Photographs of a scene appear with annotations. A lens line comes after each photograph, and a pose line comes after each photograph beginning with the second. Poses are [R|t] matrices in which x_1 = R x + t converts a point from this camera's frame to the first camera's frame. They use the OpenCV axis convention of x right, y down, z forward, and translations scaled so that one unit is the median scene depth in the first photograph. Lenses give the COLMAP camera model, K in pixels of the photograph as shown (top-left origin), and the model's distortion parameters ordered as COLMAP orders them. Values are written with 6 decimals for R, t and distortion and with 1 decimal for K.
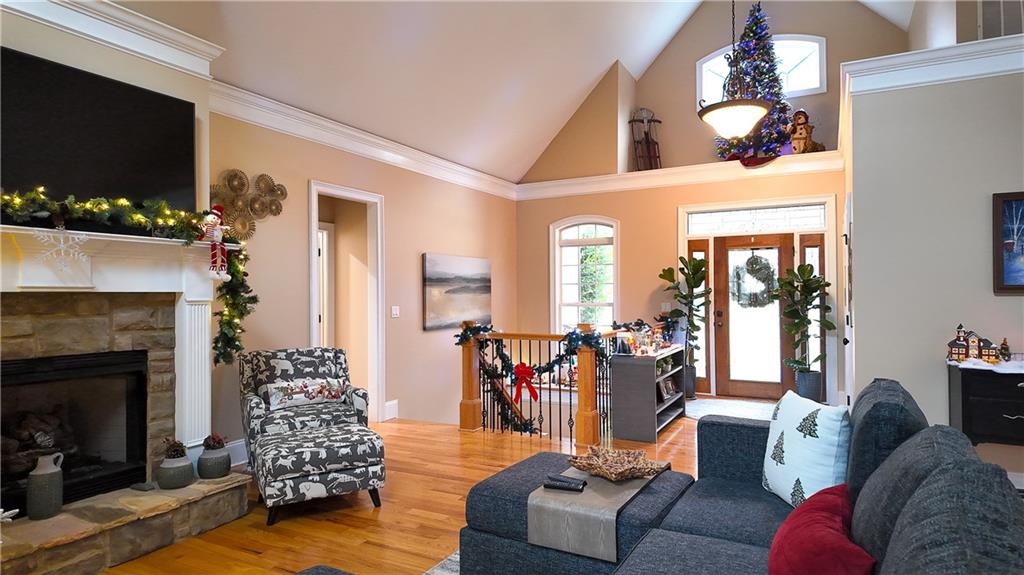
lens RADIAL K [[591.8, 0, 516.6], [0, 591.8, 284.0], [0, 0, 1]] dist [0.015021, -0.020411]
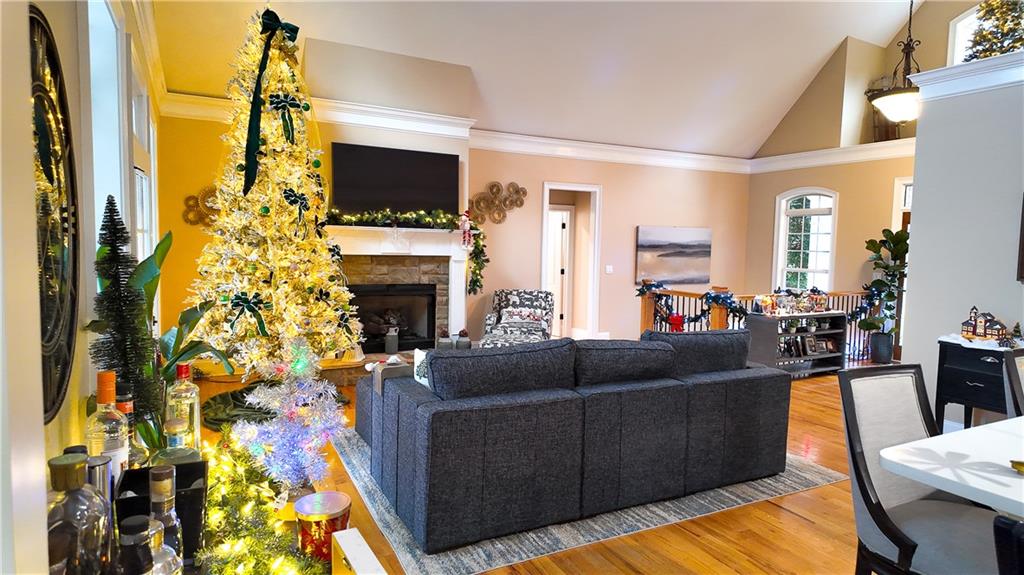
lens RADIAL K [[591.8, 0, 516.0], [0, 591.8, 288.8], [0, 0, 1]] dist [0.015021, -0.020411]
pose [[0.827466, 0.067004, -0.557503, 0.578257], [-0.015909, 0.995254, 0.096002, -0.056108], [0.561290, -0.070569, 0.824605, -0.402691]]
